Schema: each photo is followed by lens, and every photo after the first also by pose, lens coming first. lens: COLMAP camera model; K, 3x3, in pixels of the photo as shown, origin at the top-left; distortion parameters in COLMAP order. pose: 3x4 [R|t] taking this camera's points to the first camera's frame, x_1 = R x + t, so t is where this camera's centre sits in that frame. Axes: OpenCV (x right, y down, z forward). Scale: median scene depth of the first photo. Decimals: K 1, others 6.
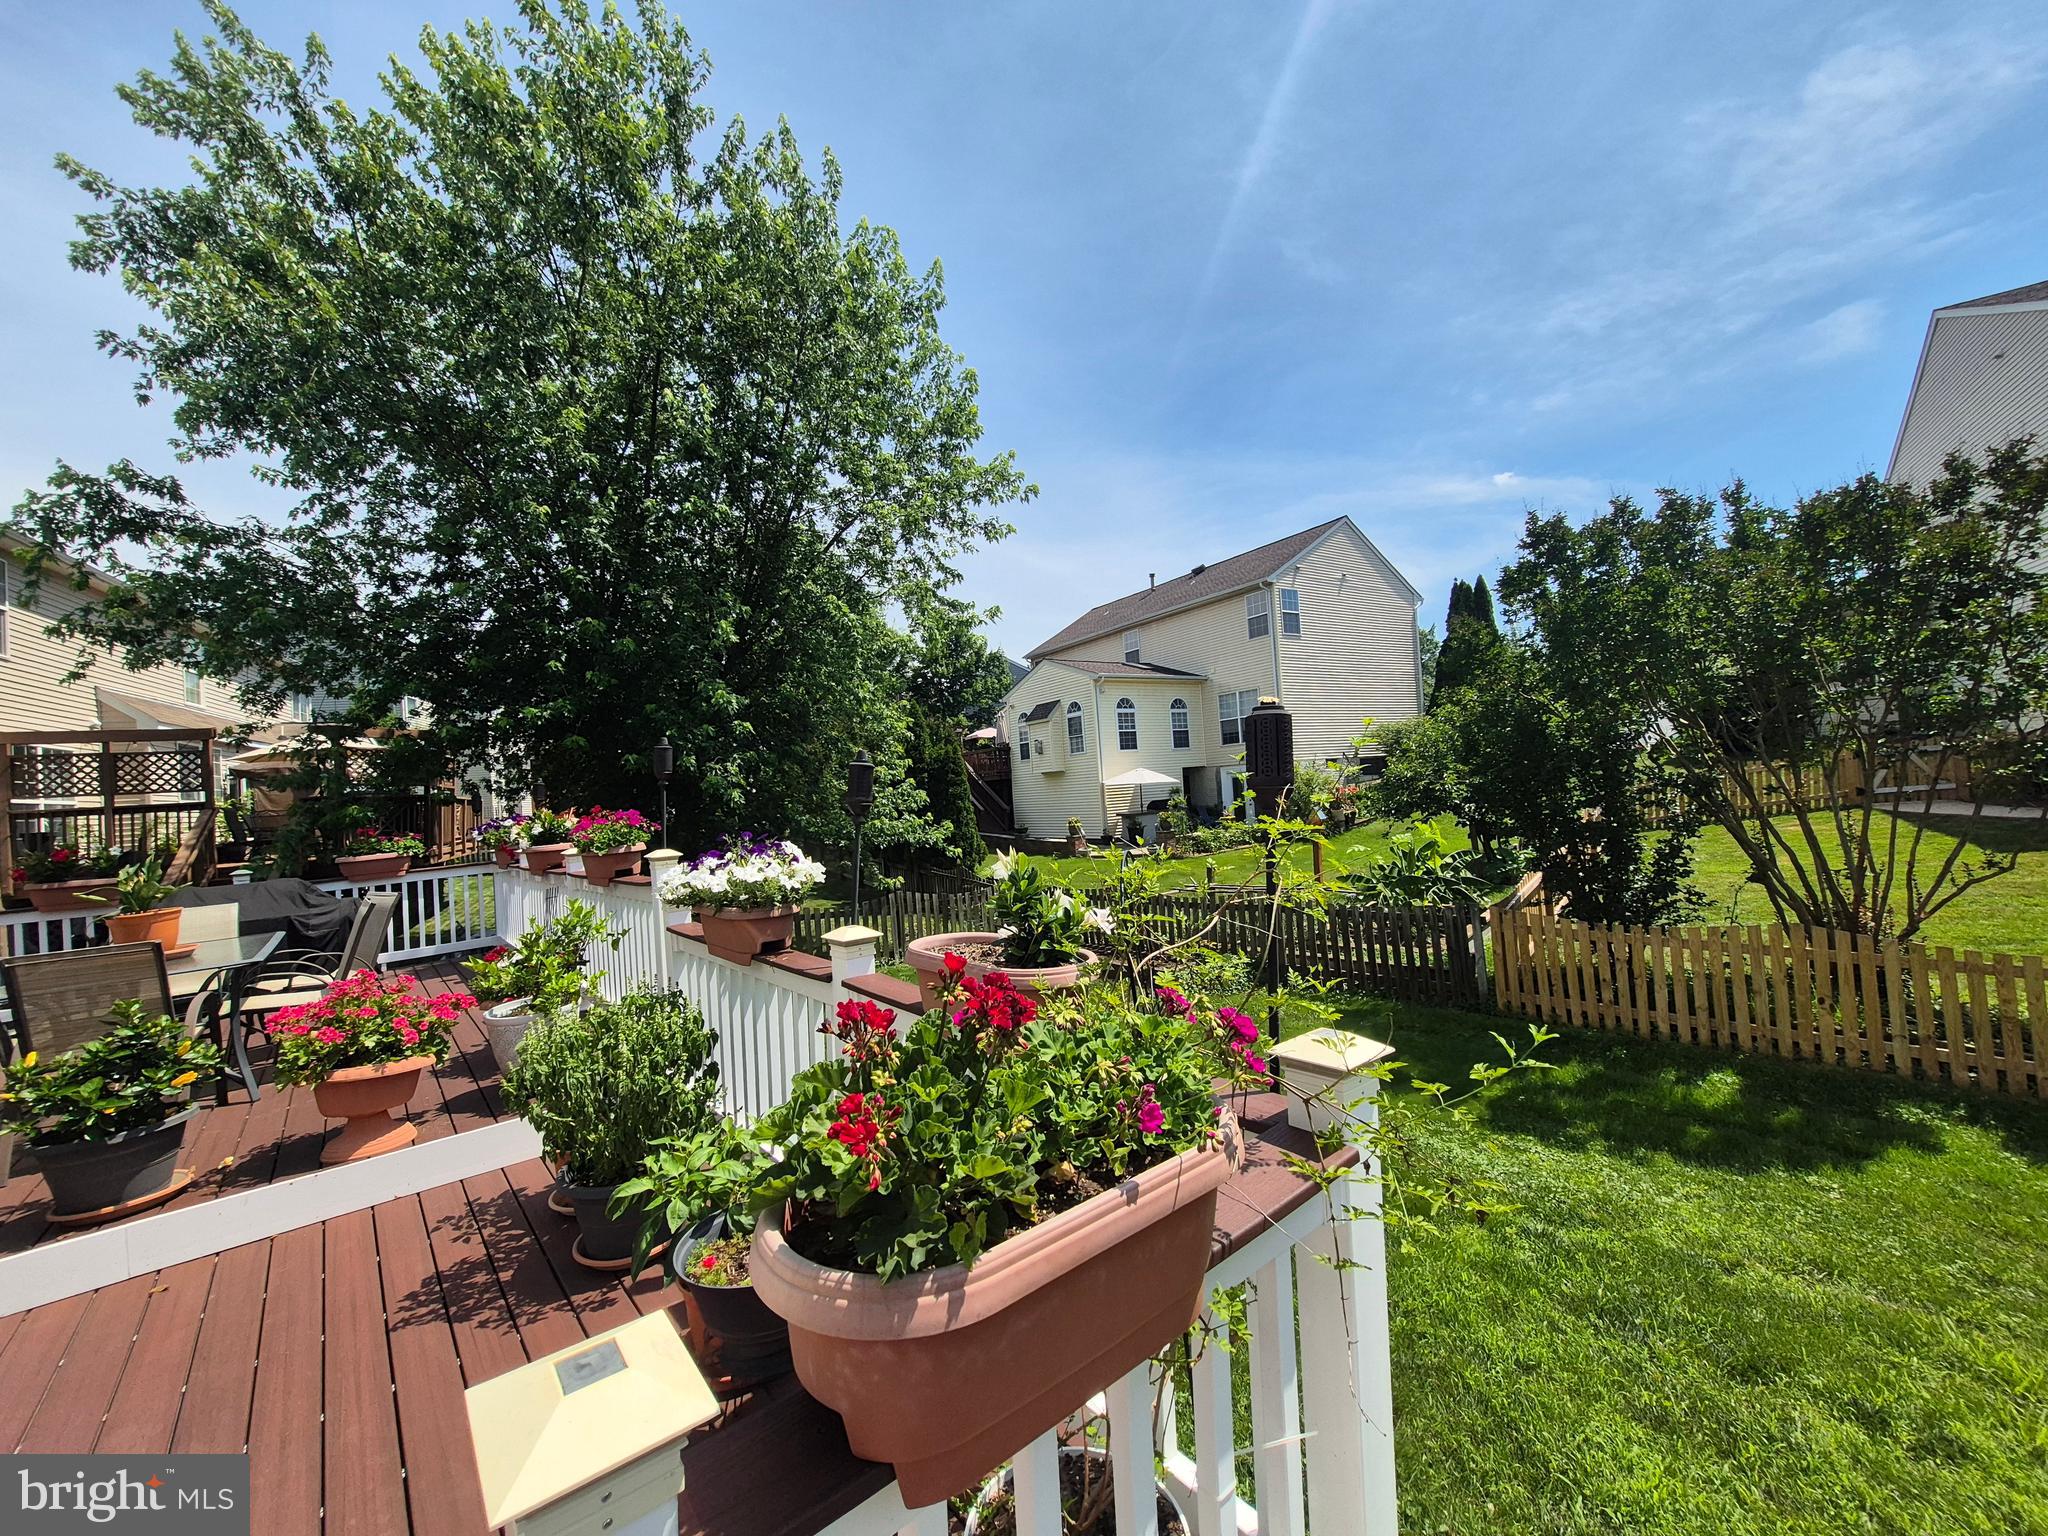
lens RADIAL K [[803.3, 0, 1032.9], [0, 803.3, 784.1], [0, 0, 1]] dist [-0.000495, -0.001126]
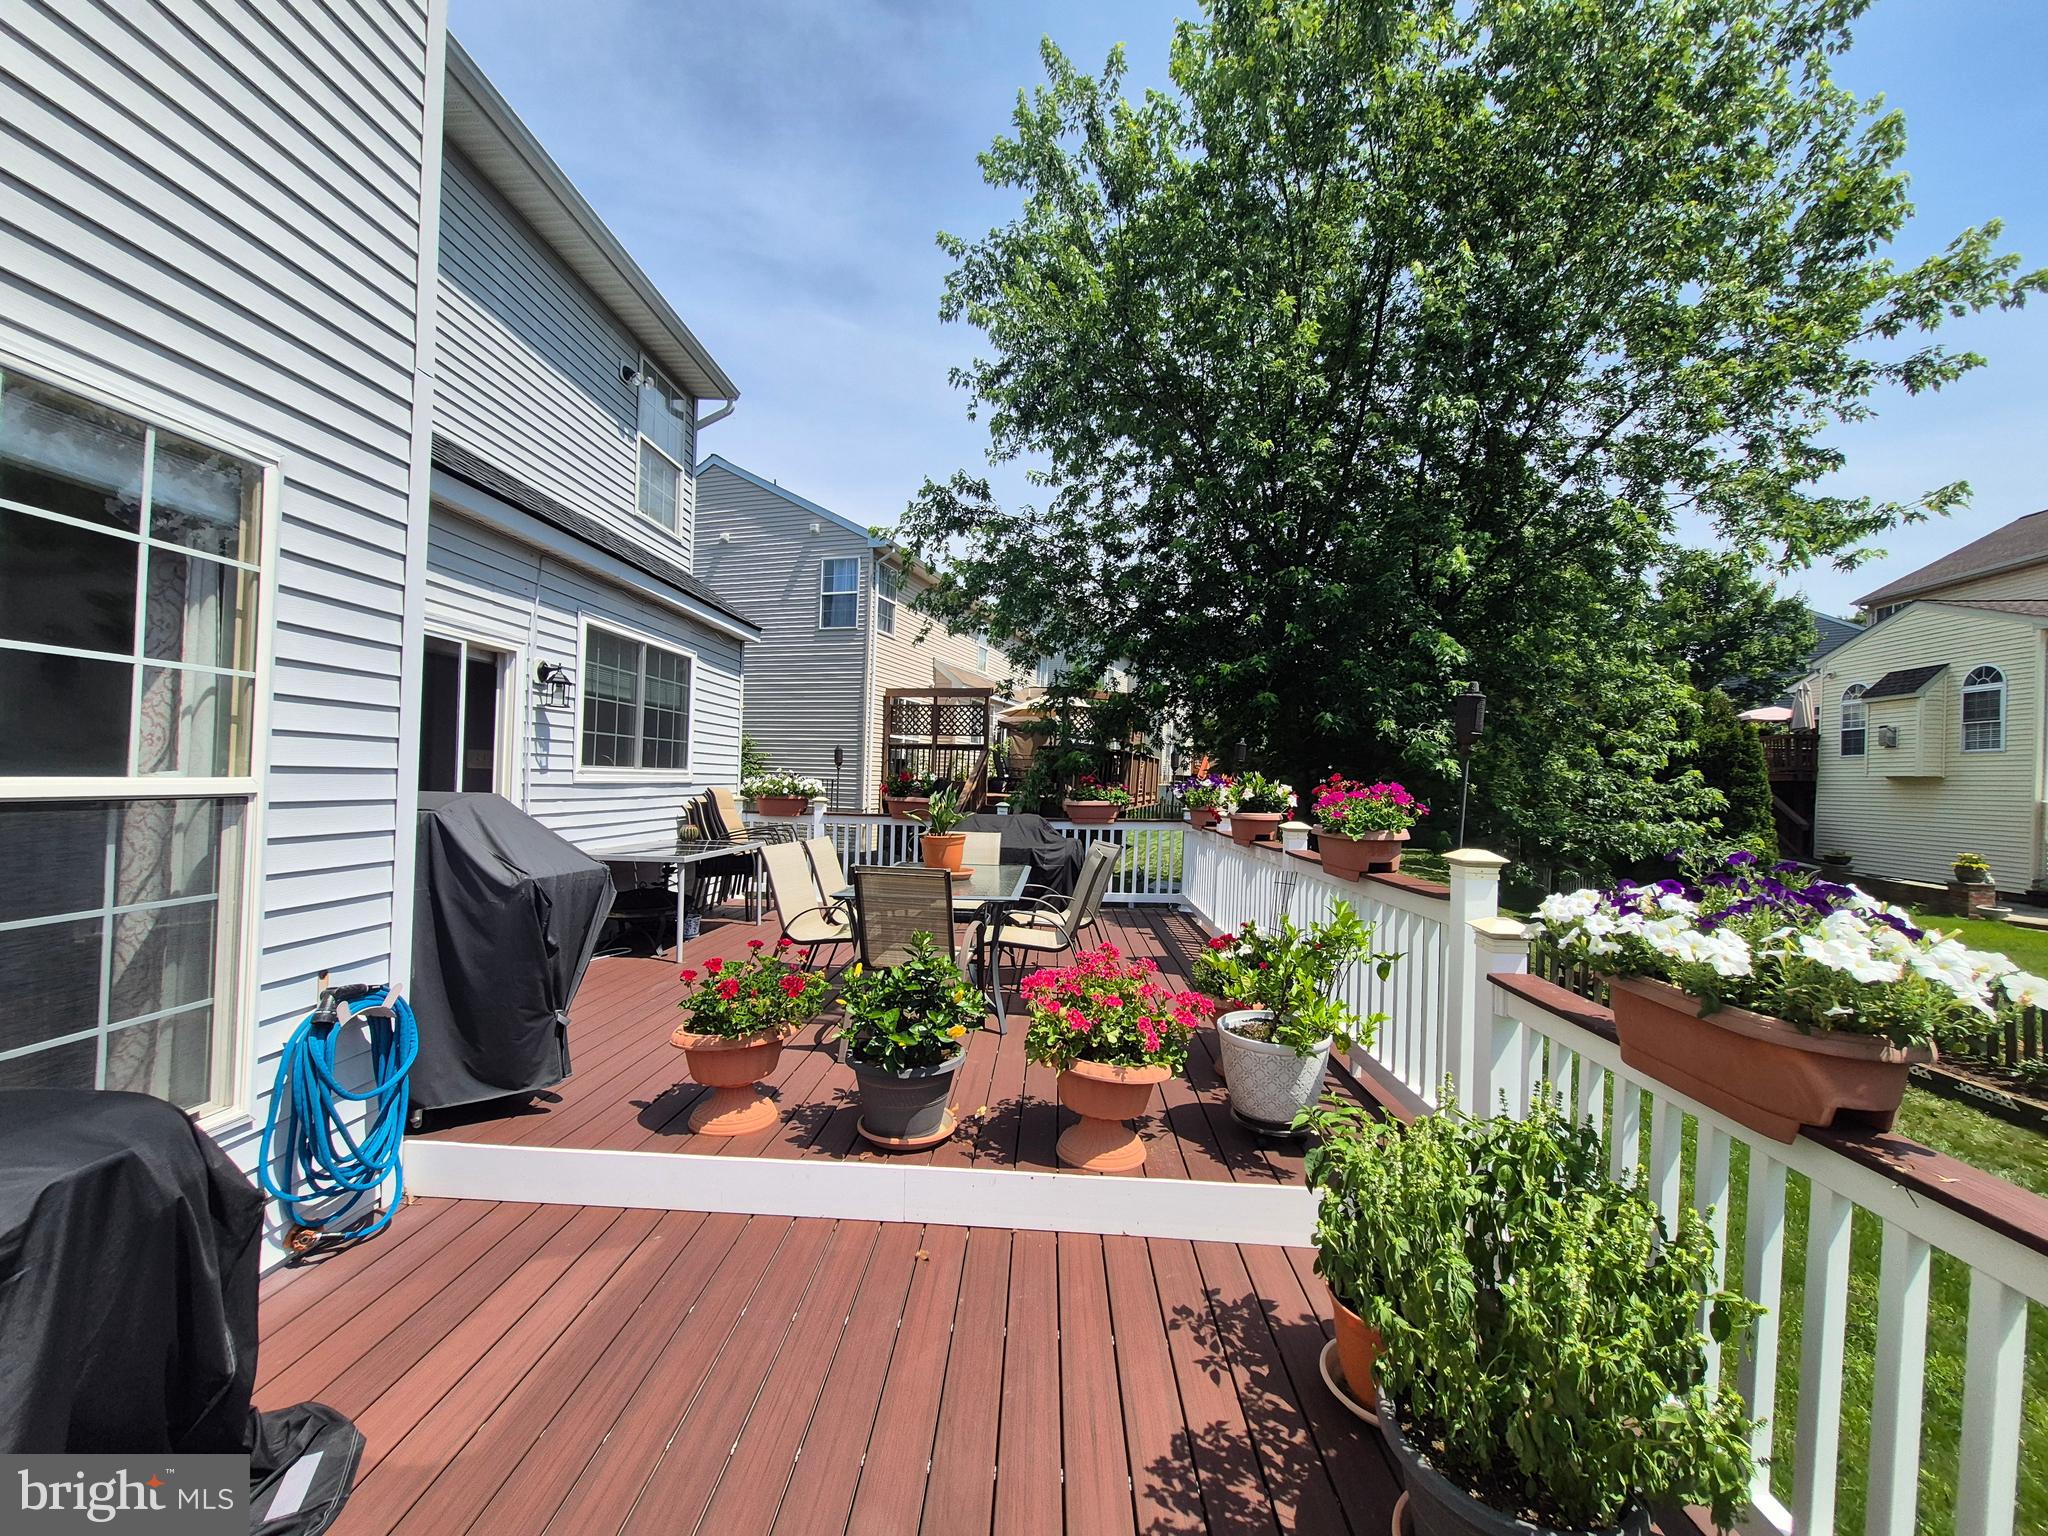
lens RADIAL K [[803.3, 0, 1032.9], [0, 803.3, 784.1], [0, 0, 1]] dist [-0.000495, -0.001126]
pose [[0.737650, 0.091605, -0.668940, -0.134546], [-0.071589, 0.995780, 0.057420, 0.007782], [0.671377, 0.005533, 0.741095, 0.124242]]
